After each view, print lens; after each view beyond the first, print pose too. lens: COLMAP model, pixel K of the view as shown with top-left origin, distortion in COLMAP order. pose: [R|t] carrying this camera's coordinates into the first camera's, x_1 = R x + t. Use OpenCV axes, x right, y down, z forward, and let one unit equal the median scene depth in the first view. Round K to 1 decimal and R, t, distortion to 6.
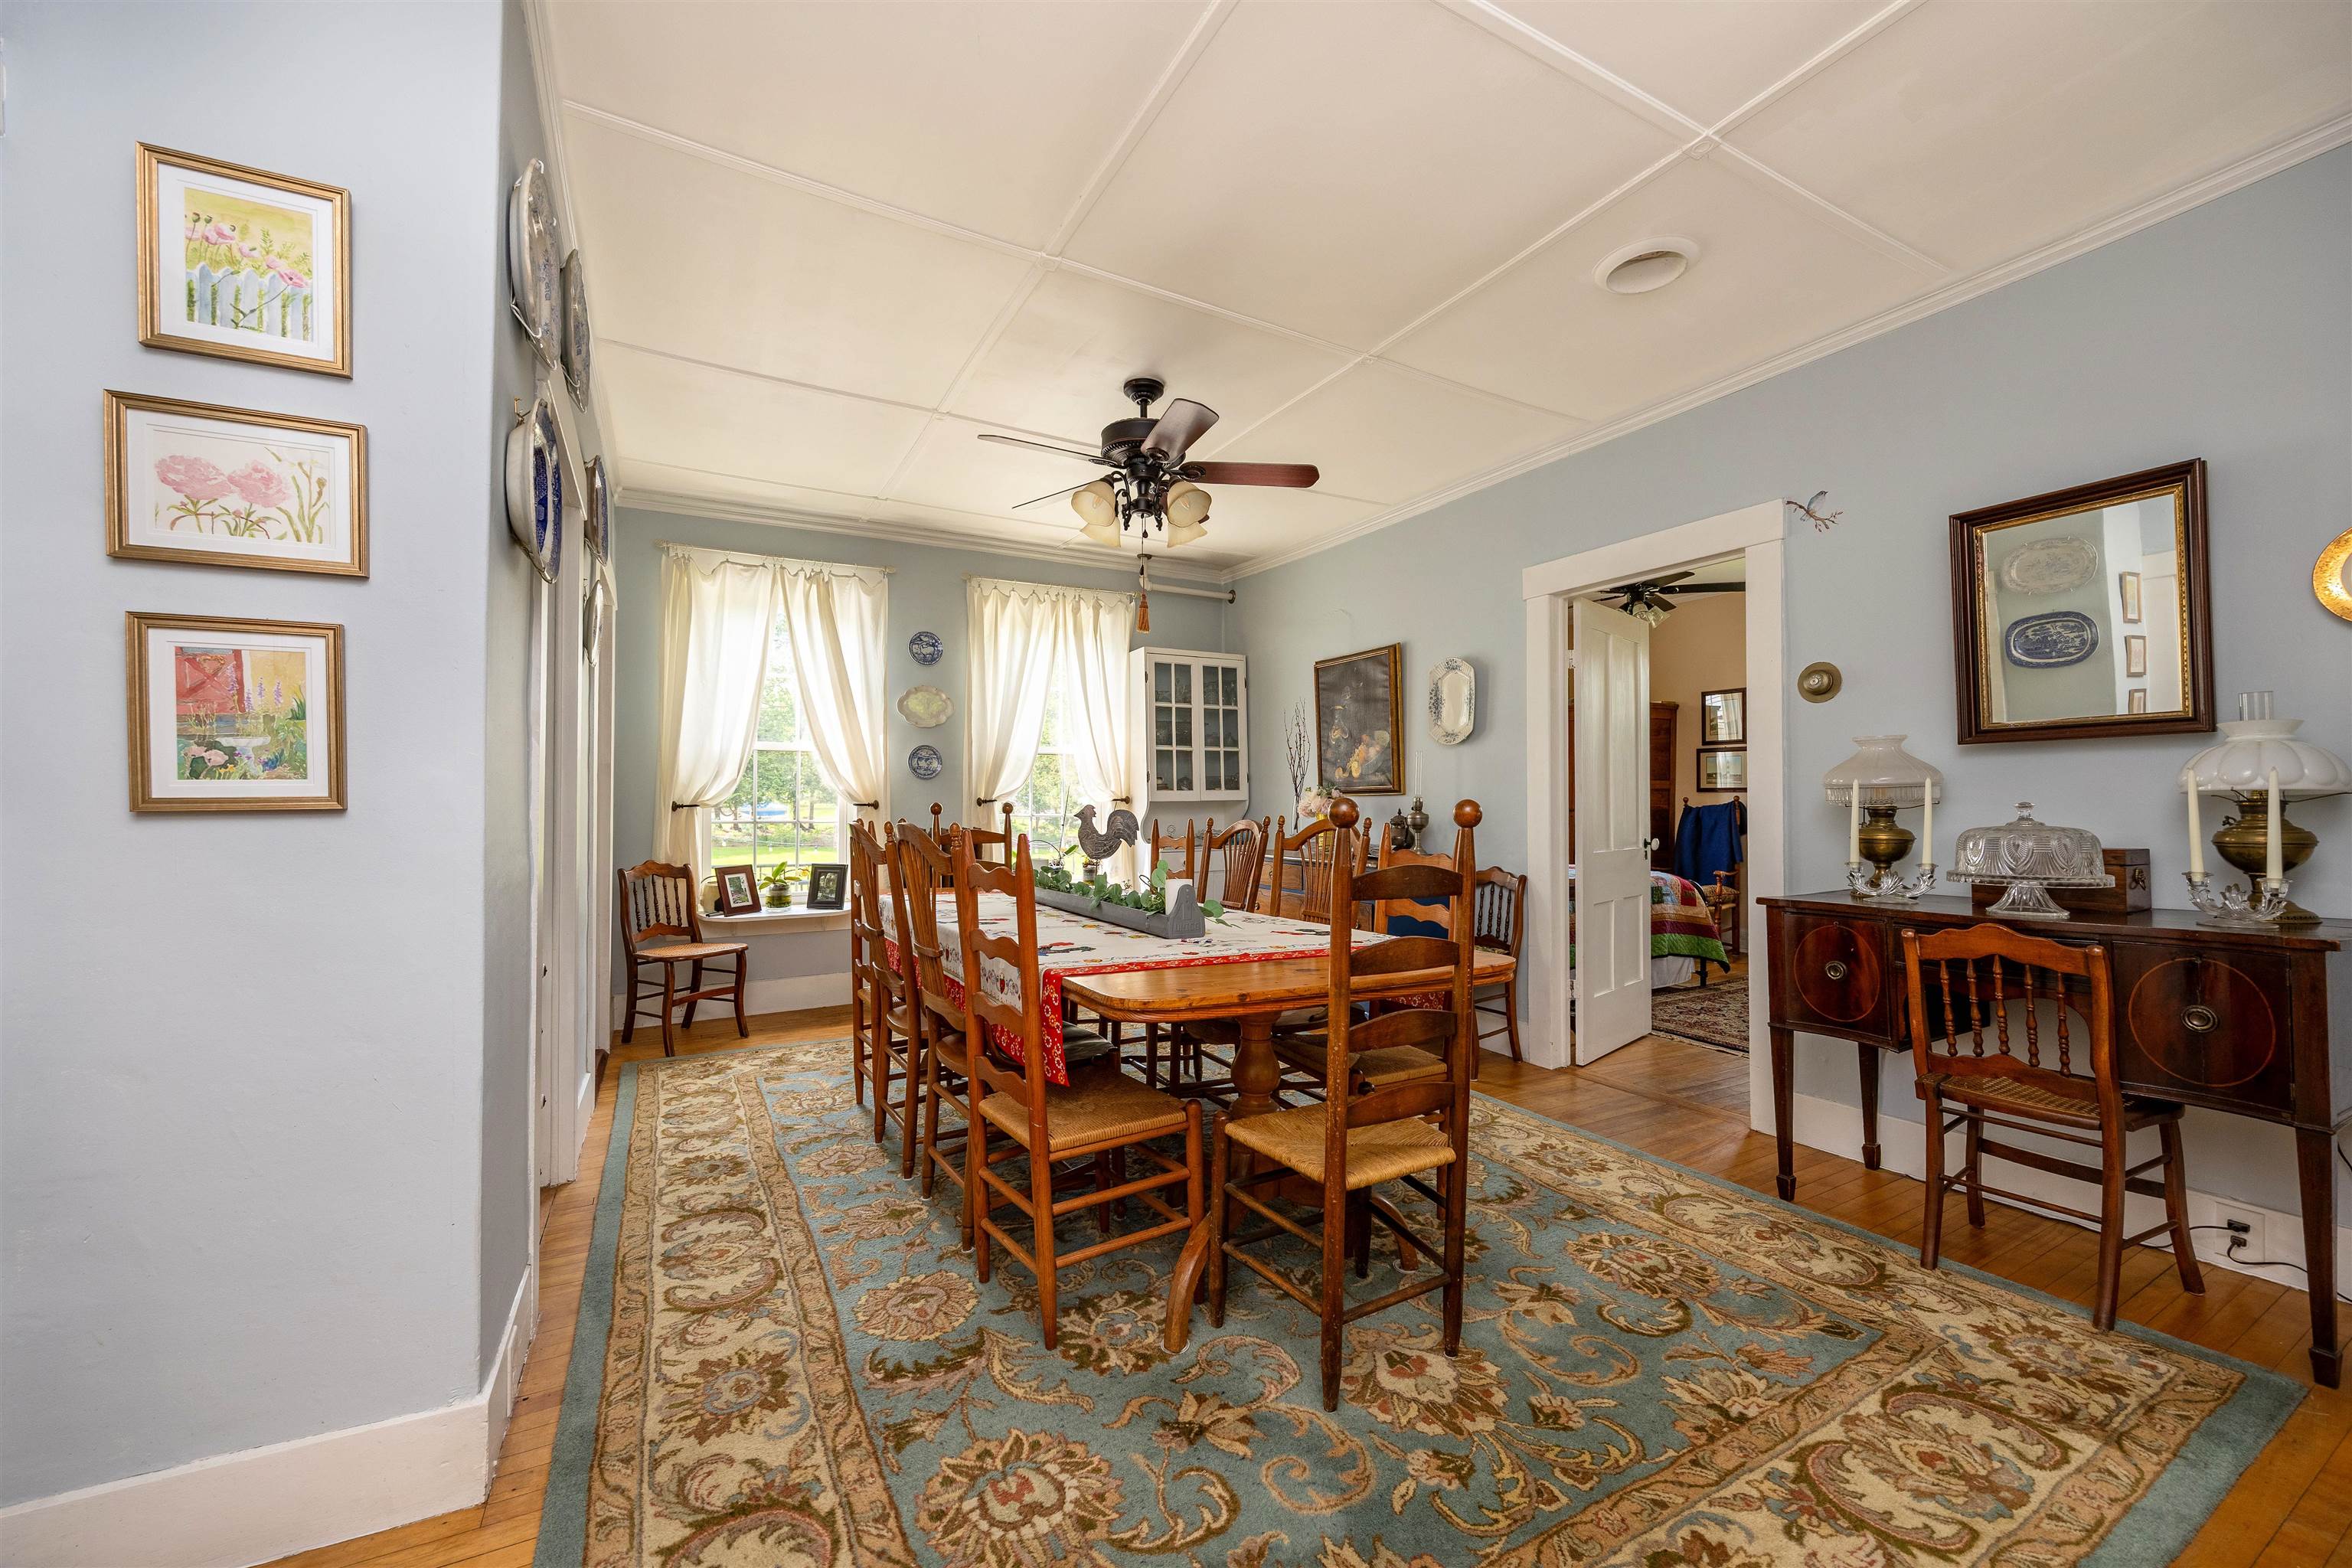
lens RADIAL K [[898.1, 0, 1174.9], [0, 898.1, 798.7], [0, 0, 1]] dist [-0.003655, 0.000340]
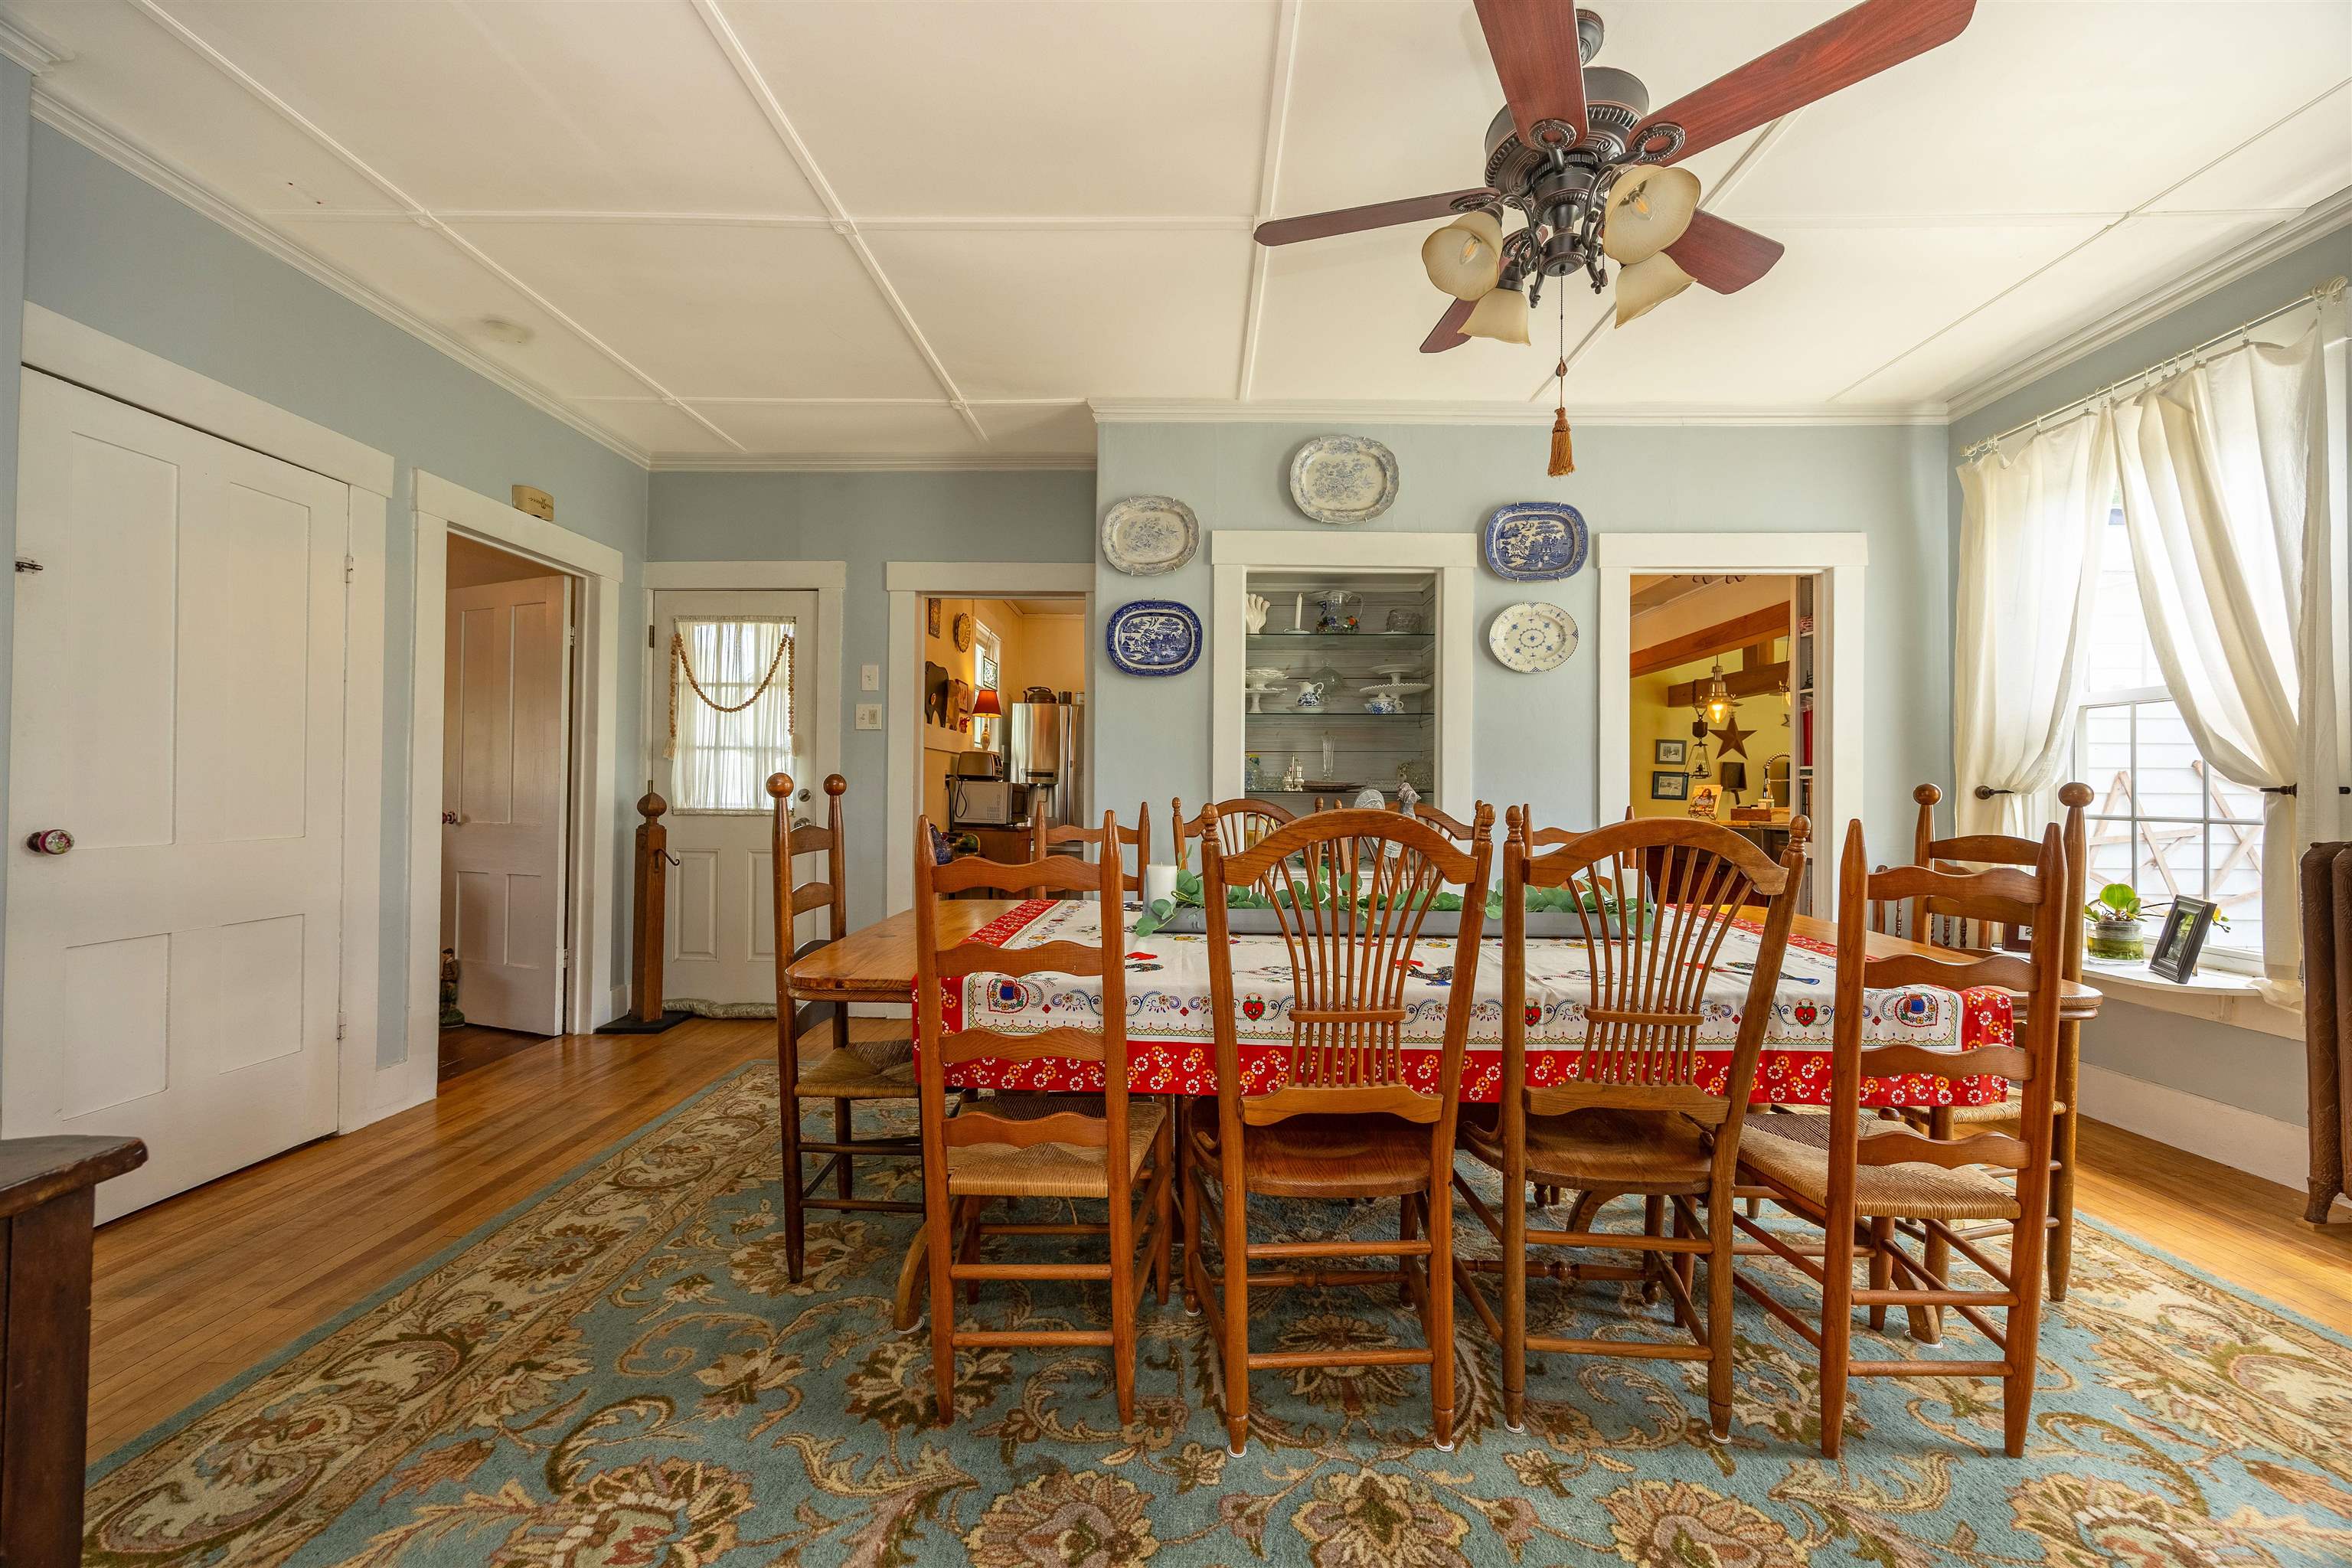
lens RADIAL K [[898.1, 0, 1184.1], [0, 898.1, 783.3], [0, 0, 1]] dist [-0.003655, 0.000340]
pose [[-0.488806, -0.010177, -0.872333, 0.402499], [-0.001934, 0.999942, -0.010582, 0.009451], [0.872391, -0.003486, -0.488797, 0.756370]]
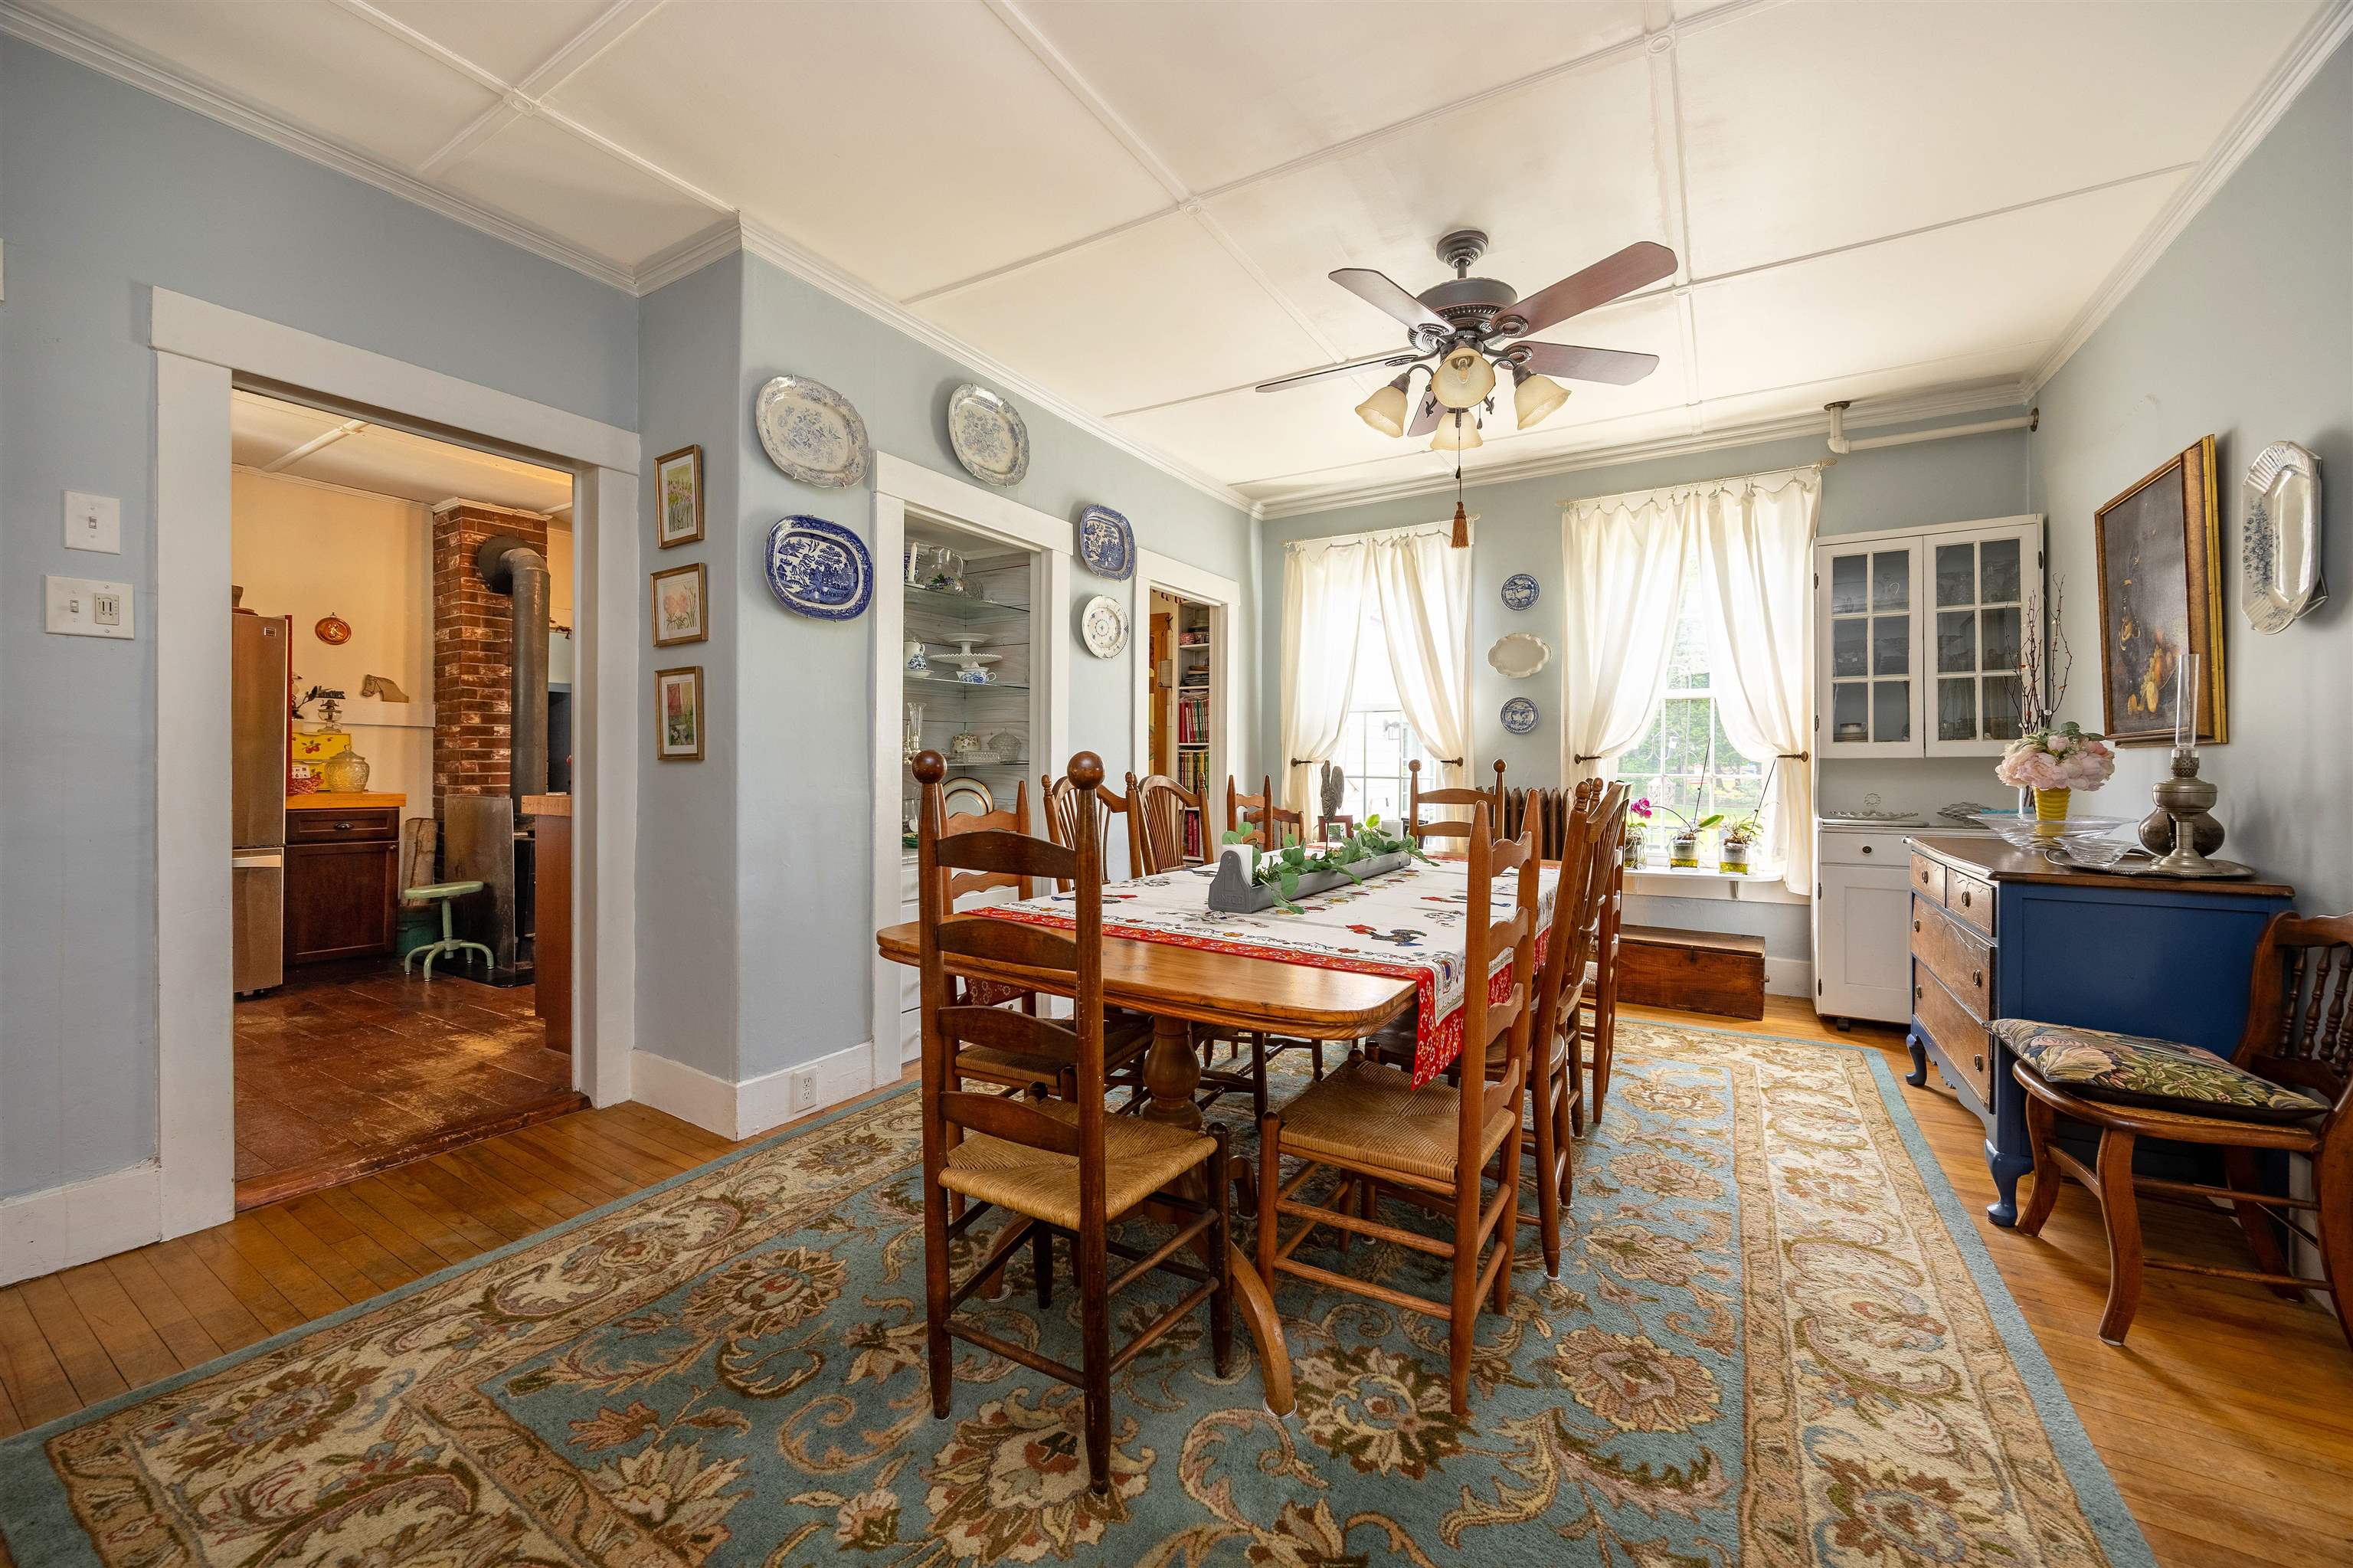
lens RADIAL K [[898.5, 0, 1193.7], [0, 898.5, 767.5], [0, 0, 1]] dist [-0.003655, 0.000340]
pose [[0.510720, 0.009367, -0.859696, 0.384199], [0.000264, 0.999939, 0.011052, 0.002441], [0.859747, -0.005872, 0.510686, 0.266921]]
